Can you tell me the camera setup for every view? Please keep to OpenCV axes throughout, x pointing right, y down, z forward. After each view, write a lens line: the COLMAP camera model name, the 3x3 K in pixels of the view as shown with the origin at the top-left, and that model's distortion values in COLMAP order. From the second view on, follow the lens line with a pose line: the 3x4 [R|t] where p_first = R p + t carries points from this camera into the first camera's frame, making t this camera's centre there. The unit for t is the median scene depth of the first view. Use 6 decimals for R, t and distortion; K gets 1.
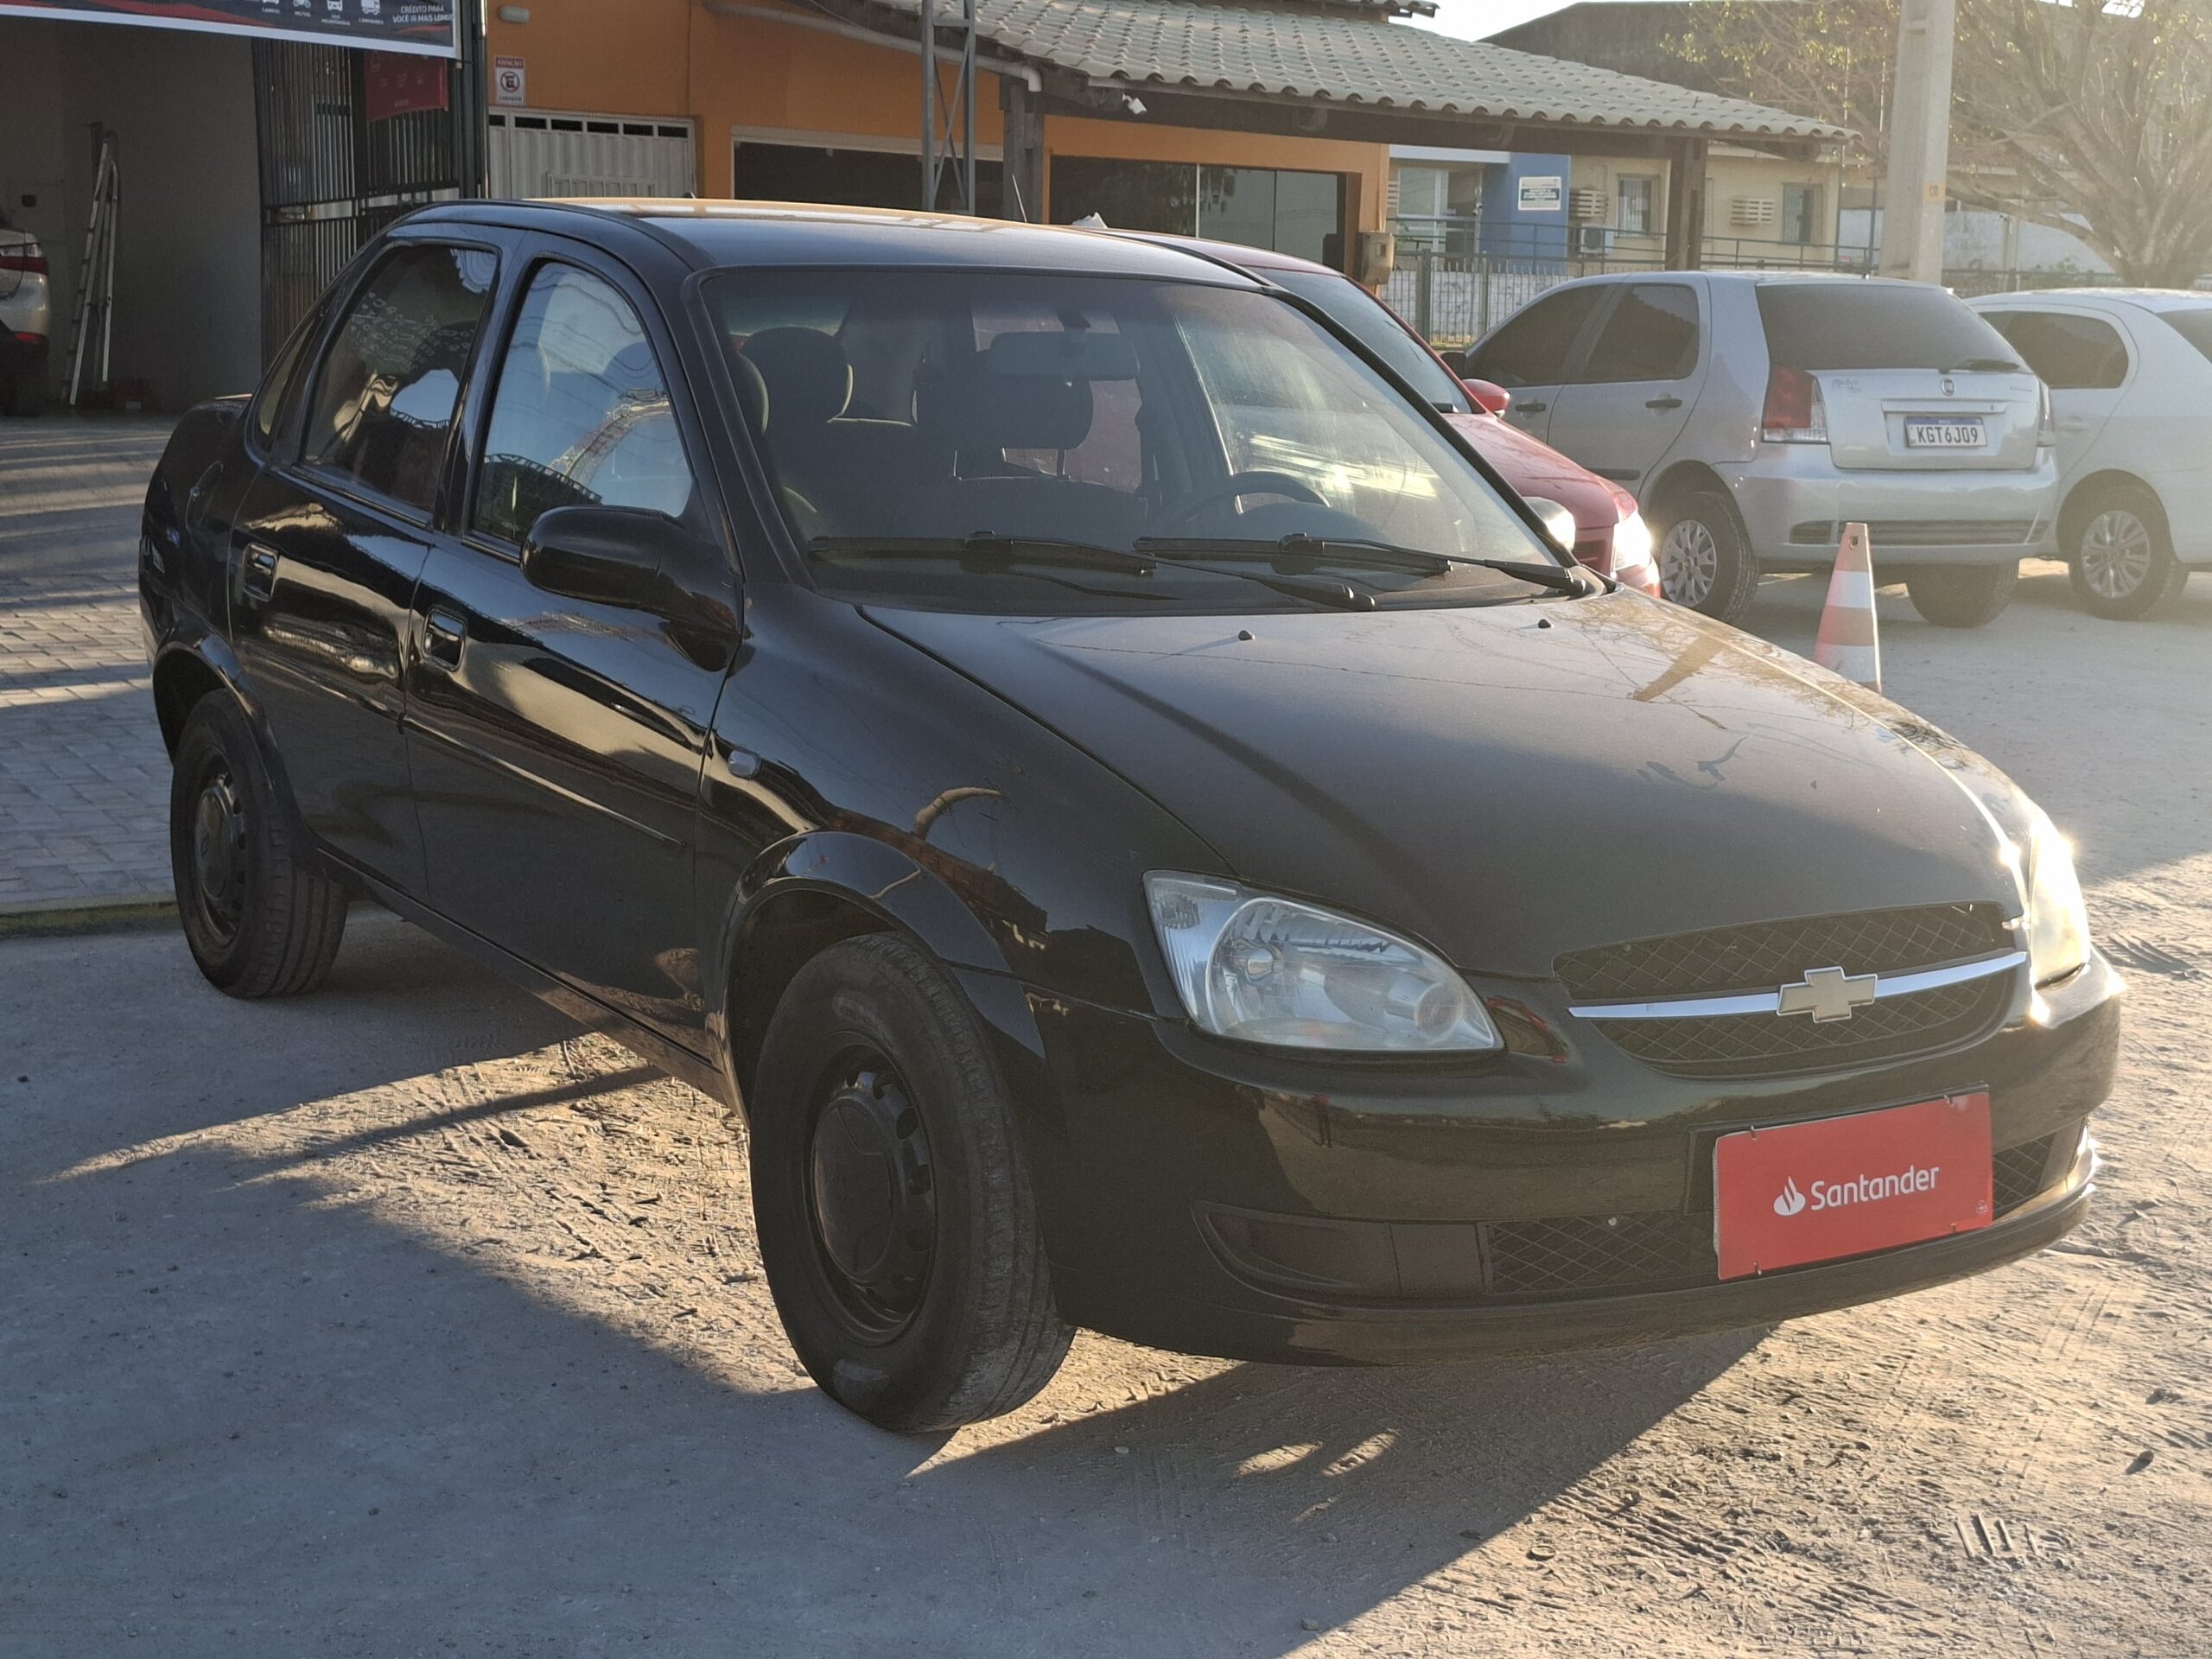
lens RADIAL K [[3071.0, 0, 1115.7], [0, 3071.0, 835.6], [0, 0, 1]] dist [0.094684, 0.000000]
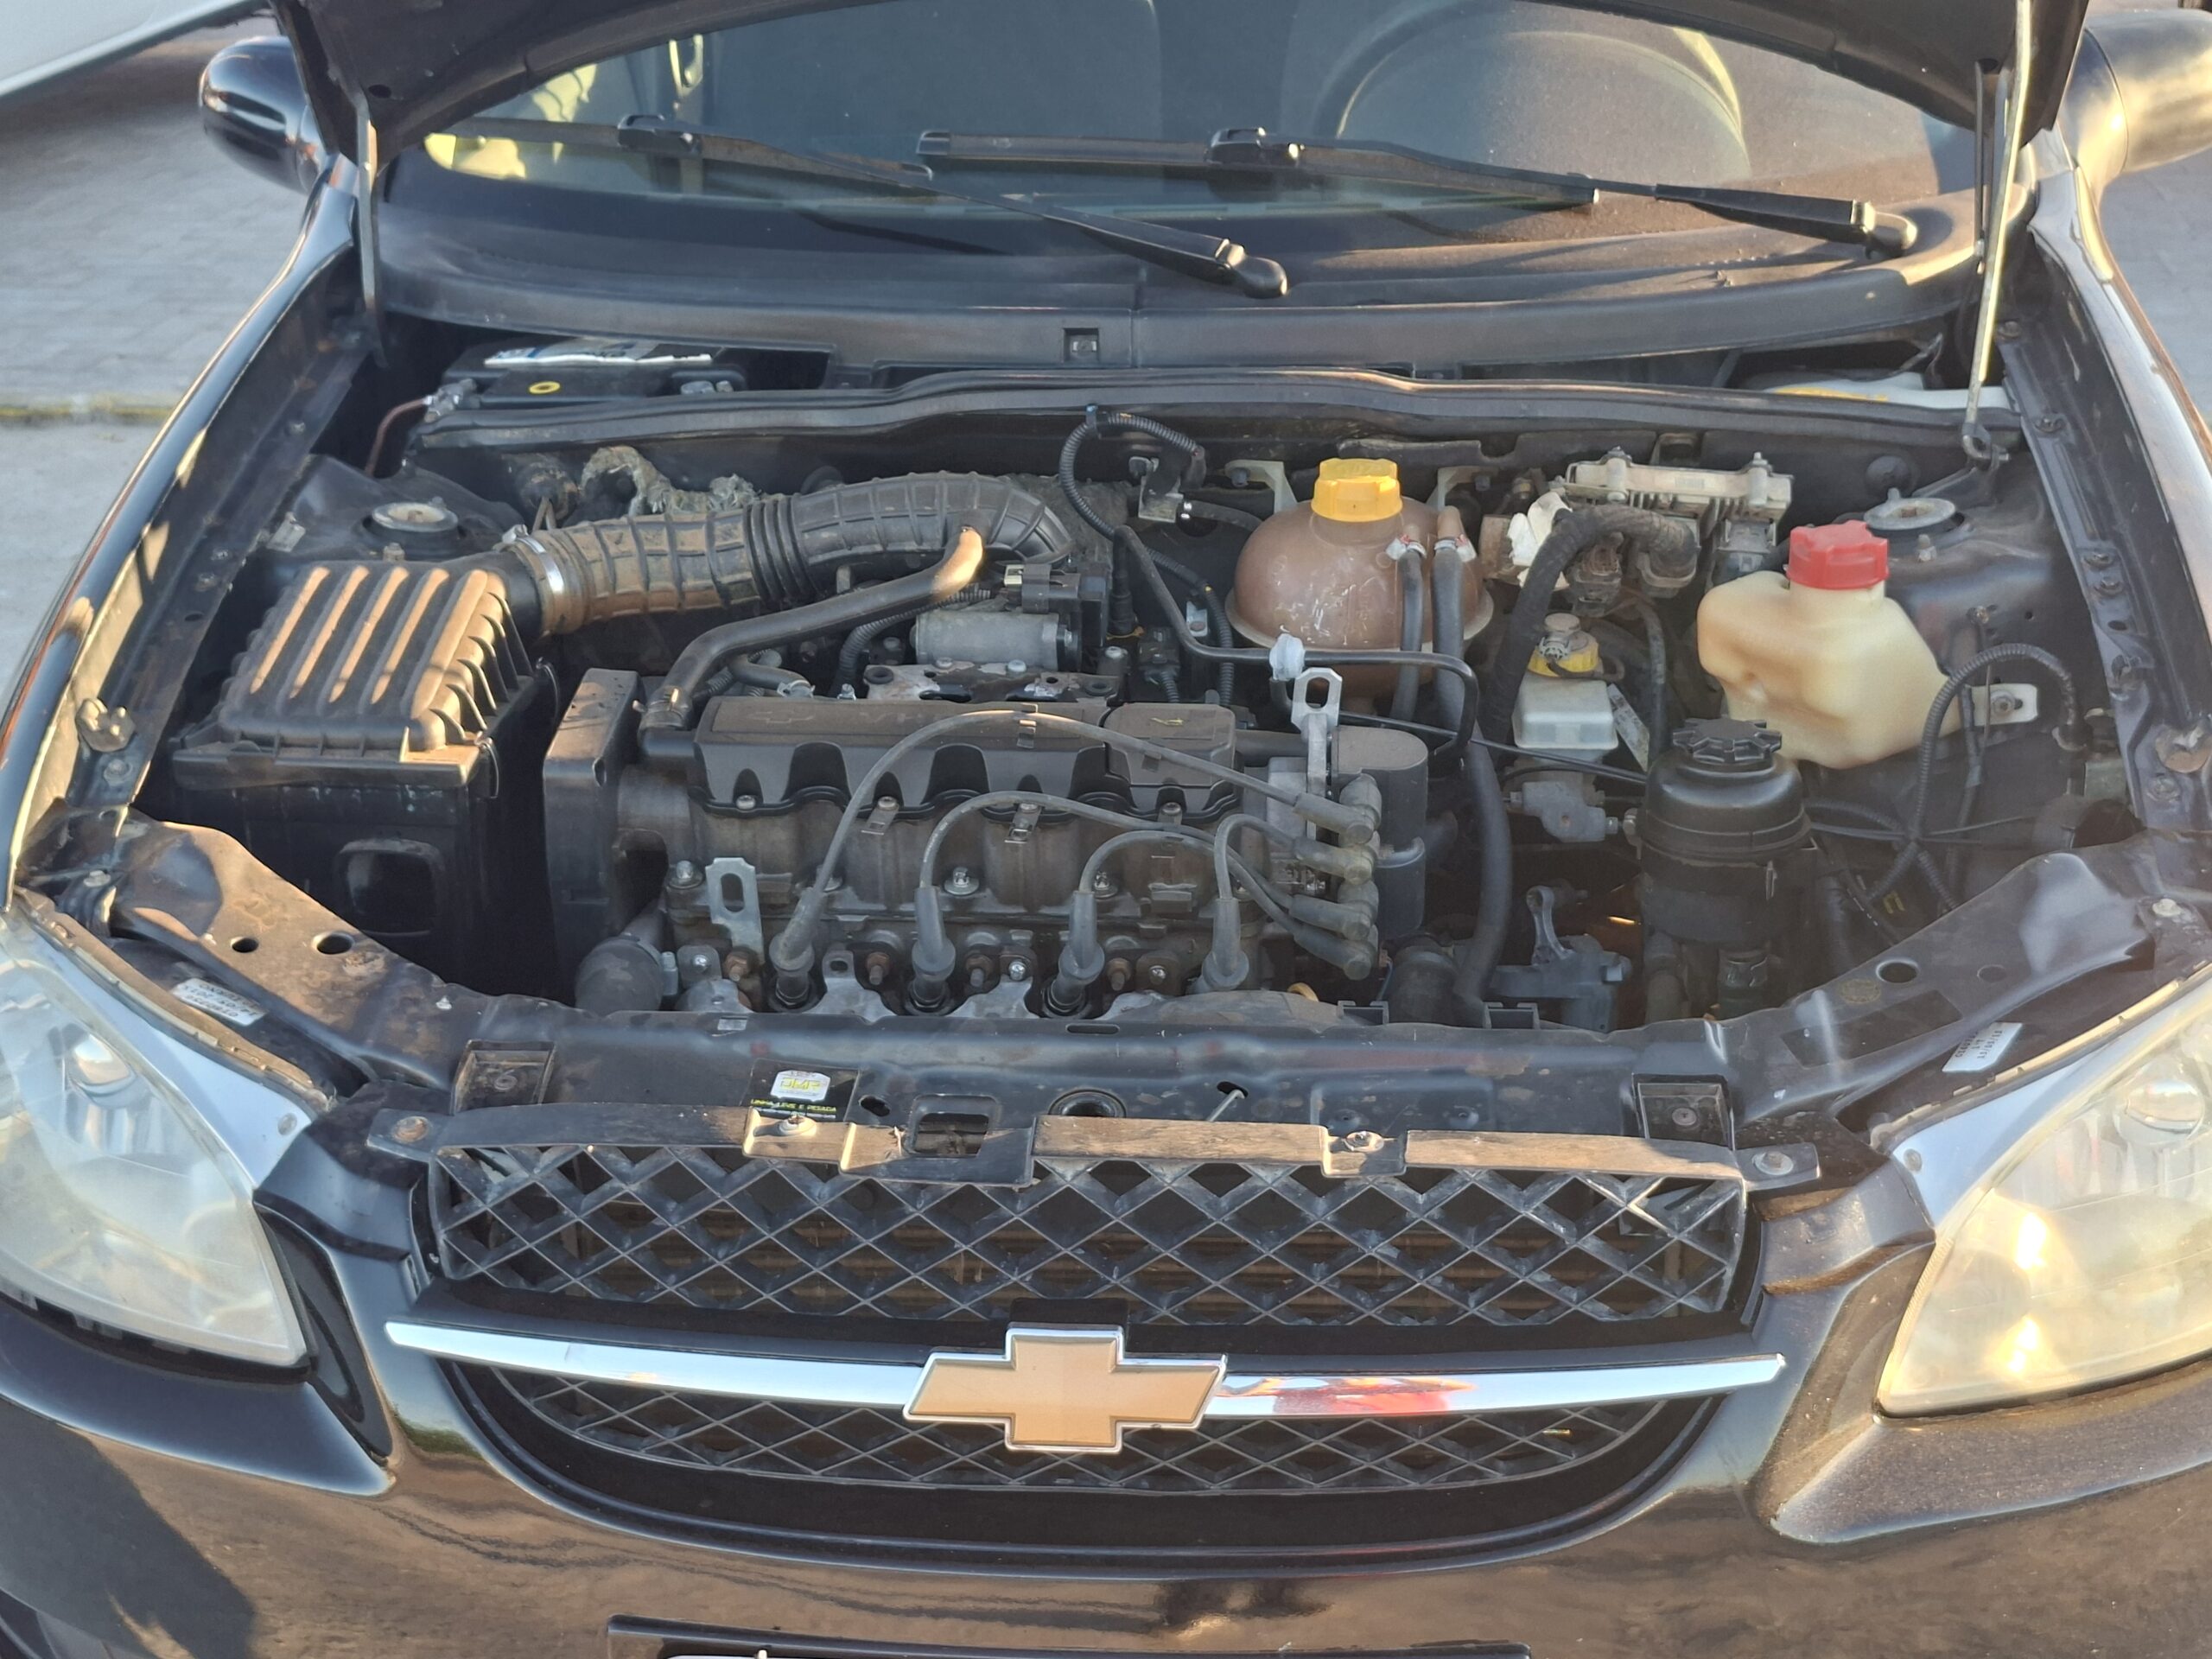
lens RADIAL K [[3071.0, 0, 1098.5], [0, 3071.0, 837.8], [0, 0, 1]] dist [0.094684, 0.000000]
pose [[0.797287, 0.185854, -0.574275, 0.357656], [-0.057705, 0.970527, 0.233980, -0.097400], [0.600836, -0.153411, 0.784513, 0.504967]]
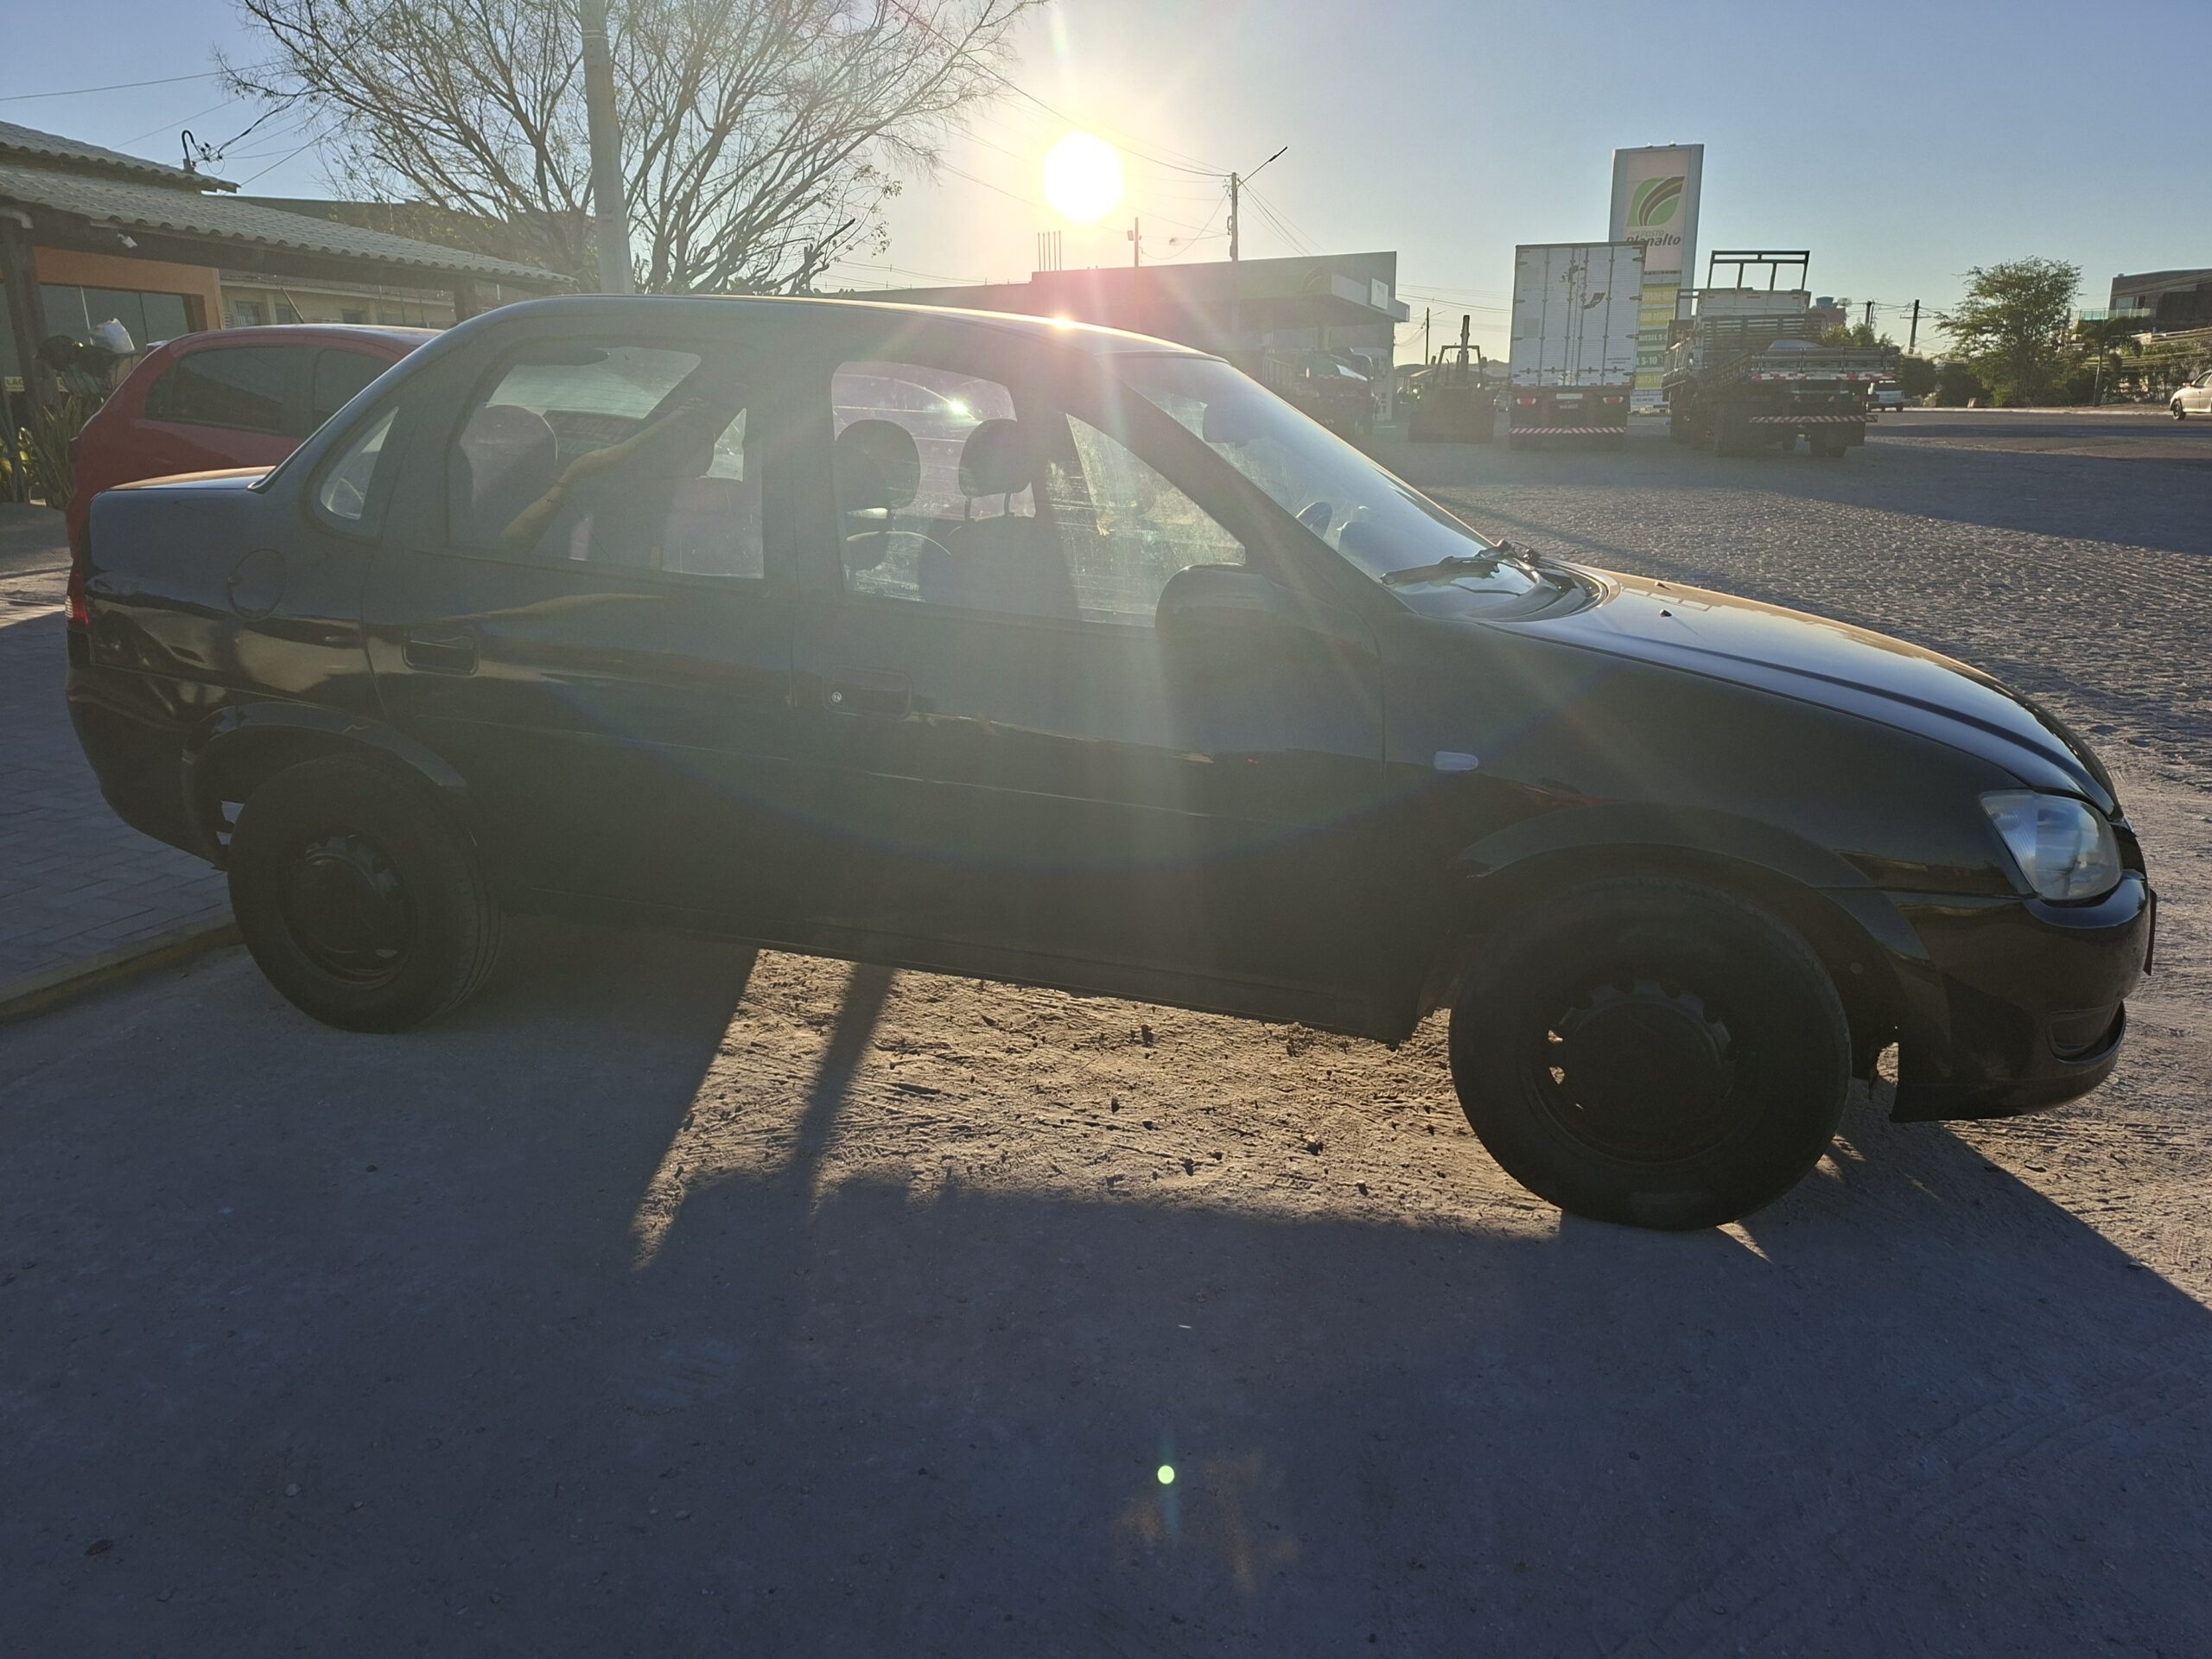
lens RADIAL K [[1556.1, 0, 1111.8], [0, 1556.1, 826.6], [0, 0, 1]] dist [0.047084, -0.037814]
pose [[0.767566, -0.189180, 0.612416, -0.532839], [0.122477, 0.981135, 0.149575, -0.092683], [-0.629160, -0.039802, 0.776256, 0.515523]]
